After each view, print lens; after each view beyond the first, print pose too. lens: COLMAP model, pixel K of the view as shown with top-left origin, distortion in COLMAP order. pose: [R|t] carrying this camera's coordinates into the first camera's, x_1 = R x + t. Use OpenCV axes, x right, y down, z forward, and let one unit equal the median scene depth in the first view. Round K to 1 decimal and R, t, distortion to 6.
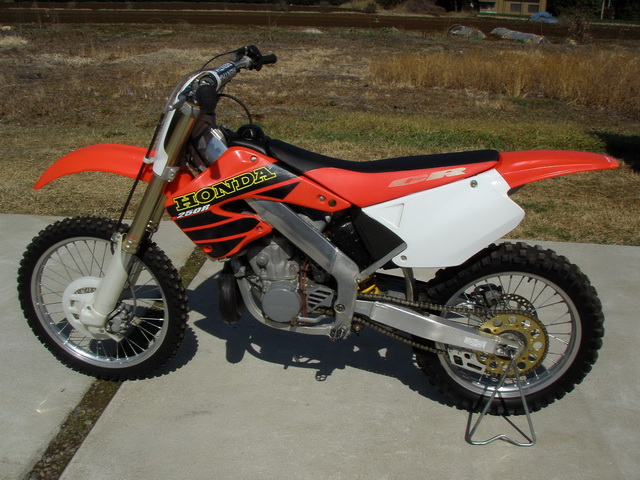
lens RADIAL K [[709.6, 0, 317.0], [0, 709.6, 241.2], [0, 0, 1]] dist [-0.139020, 0.000000]
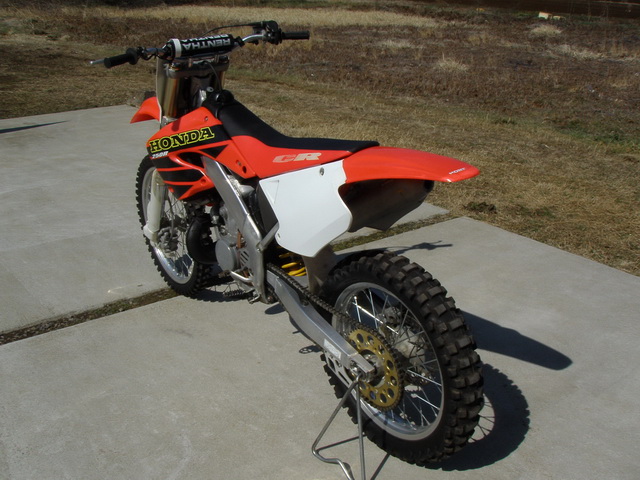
lens RADIAL K [[709.6, 0, 315.3], [0, 709.6, 239.6], [0, 0, 1]] dist [-0.139020, 0.000000]
pose [[0.696453, 0.239888, -0.676319, 0.782040], [-0.236467, 0.966549, 0.099326, -0.077698], [0.677523, 0.090751, 0.729882, 0.292782]]
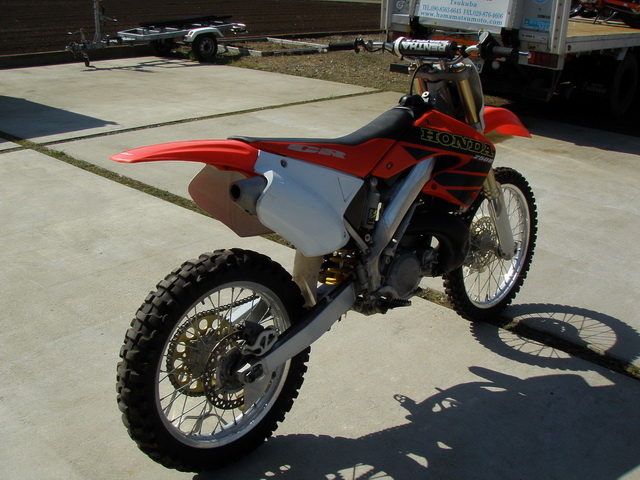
lens RADIAL K [[709.6, 0, 318.1], [0, 709.6, 245.7], [0, 0, 1]] dist [-0.139020, 0.000000]
pose [[-0.600529, 0.242760, -0.761861, 0.830686], [-0.310661, 0.807113, 0.502054, -0.451393], [0.736787, 0.538178, -0.409279, 1.390958]]
